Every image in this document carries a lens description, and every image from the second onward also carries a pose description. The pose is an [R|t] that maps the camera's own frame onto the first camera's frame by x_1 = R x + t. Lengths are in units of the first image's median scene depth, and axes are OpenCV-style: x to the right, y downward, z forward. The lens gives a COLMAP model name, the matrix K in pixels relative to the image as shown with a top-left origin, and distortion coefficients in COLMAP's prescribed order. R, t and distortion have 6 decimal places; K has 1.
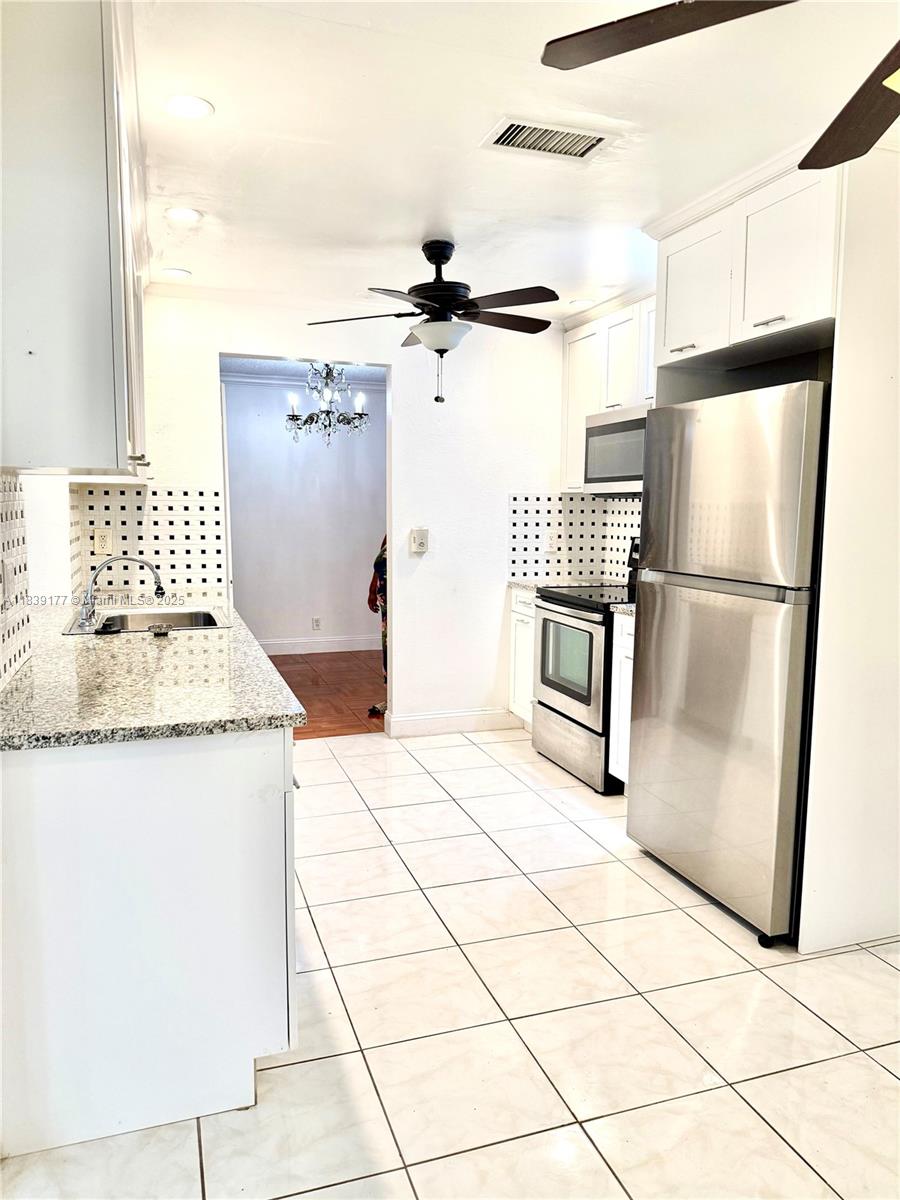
lens RADIAL K [[847.7, 0, 449.5], [0, 847.7, 604.4], [0, 0, 1]] dist [0.103893, -0.150862]
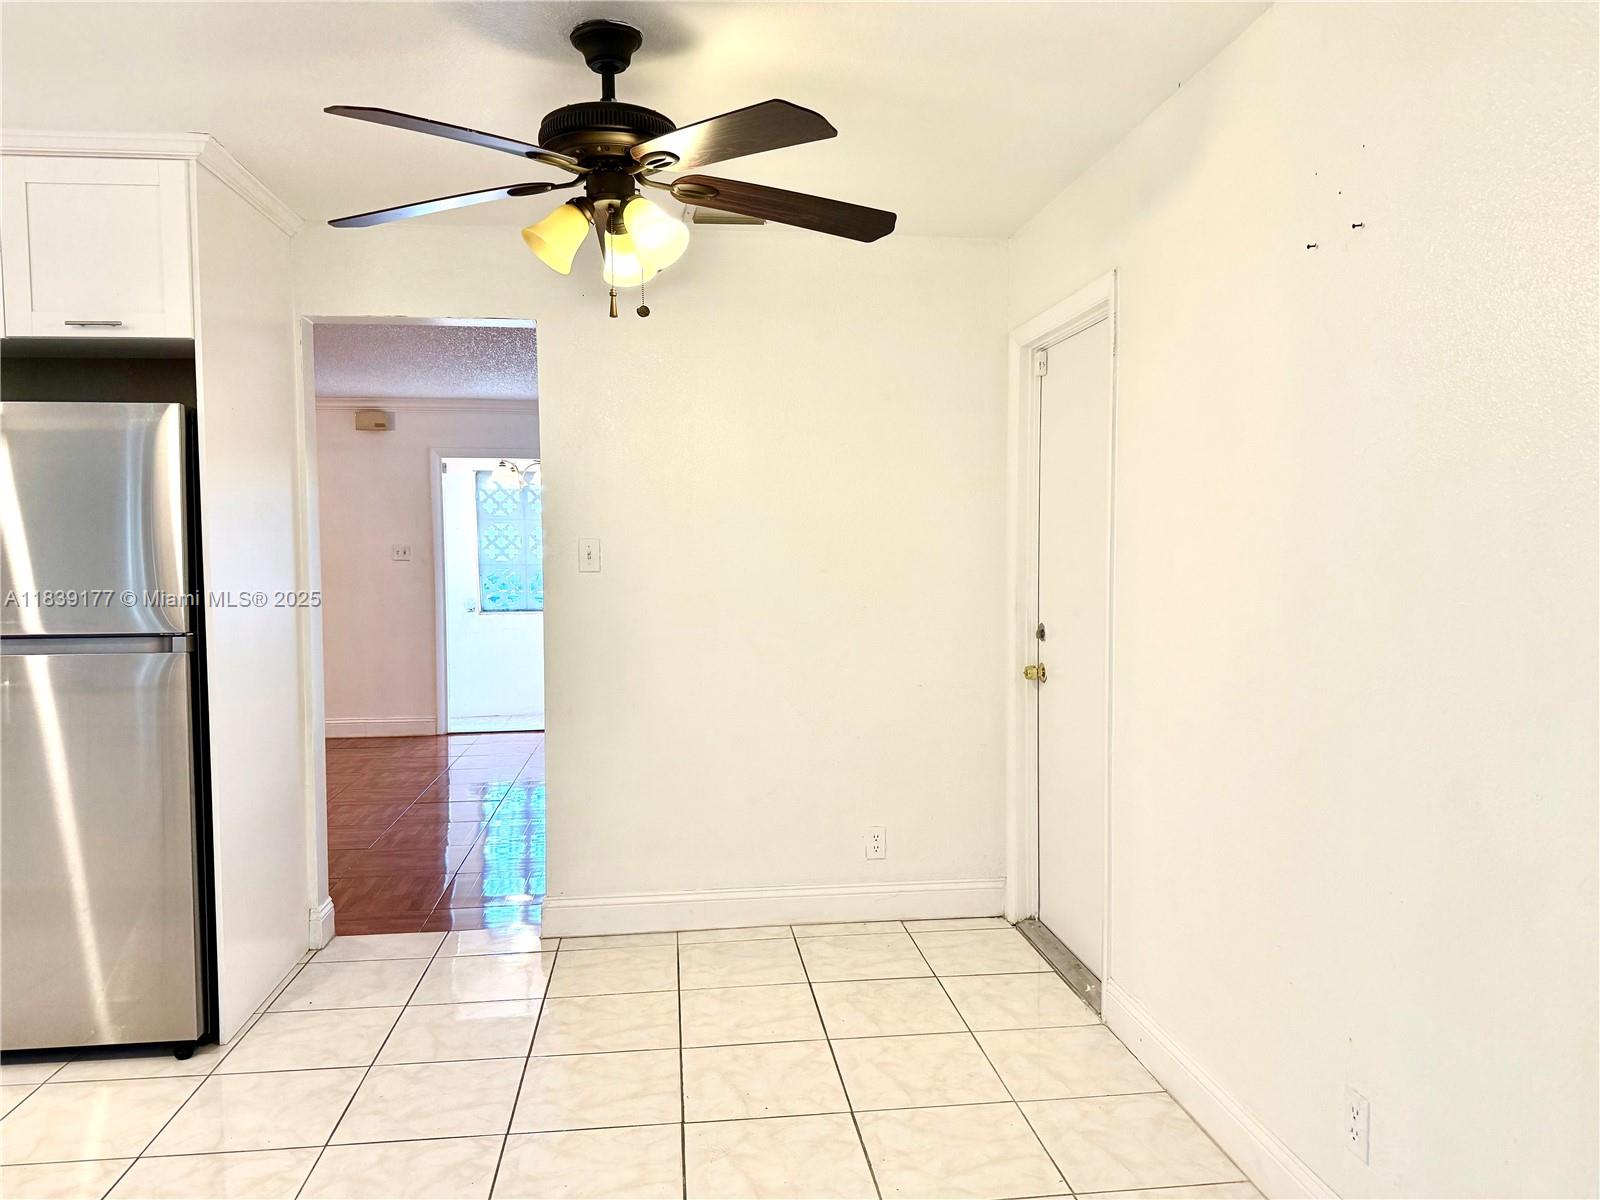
lens RADIAL K [[1130.2, 0, 800.0], [0, 1130.2, 600.0], [0, 0, 1]] dist [0.103893, -0.150862]
pose [[0.226355, -0.056730, 0.972392, -0.382078], [0.126961, 0.991504, 0.028291, -0.003754], [-0.965735, 0.117052, 0.231634, 0.066908]]
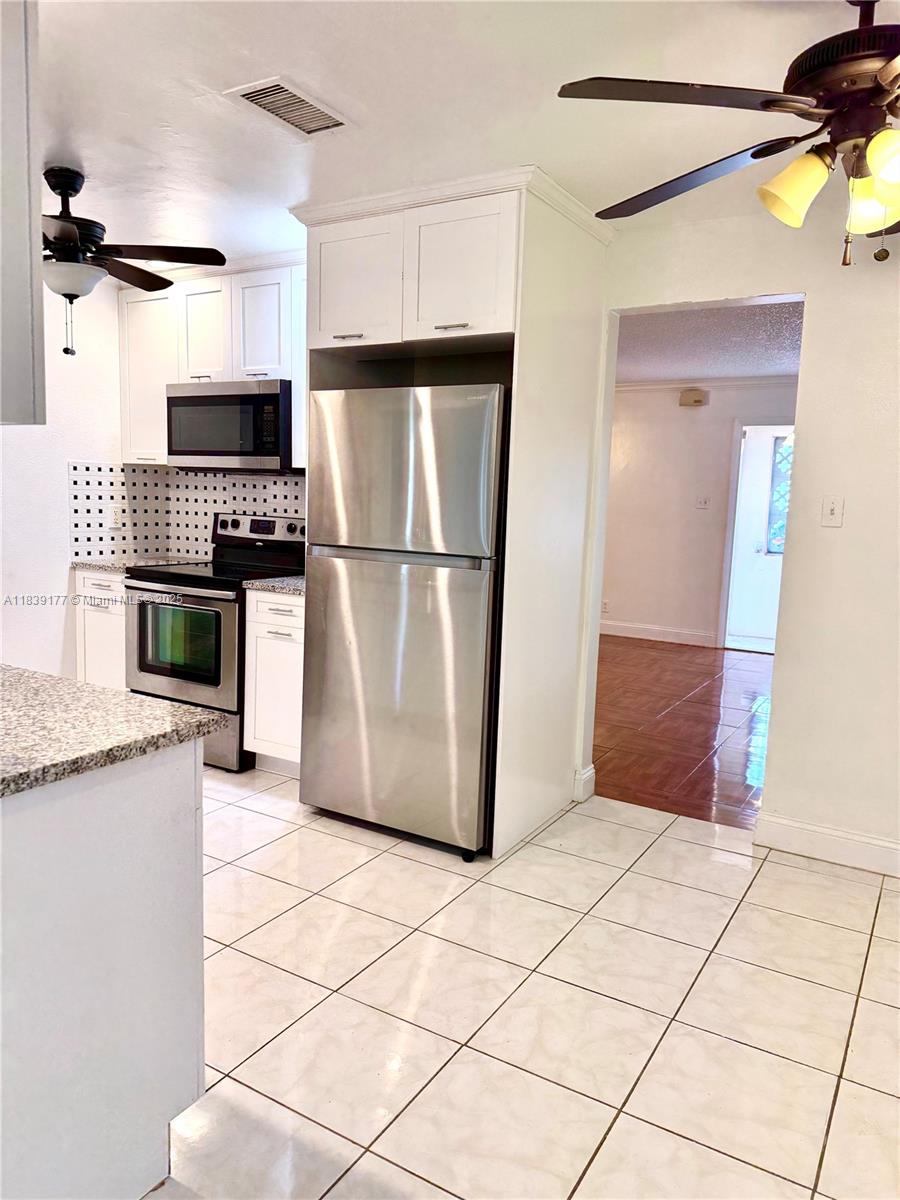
lens RADIAL K [[847.7, 0, 449.5], [0, 847.7, 604.4], [0, 0, 1]] dist [0.103893, -0.150862]
pose [[0.771512, -0.066644, 0.632715, -0.249272], [0.047554, 0.997757, 0.047108, -0.008218], [-0.634435, -0.006257, 0.772951, 0.074565]]
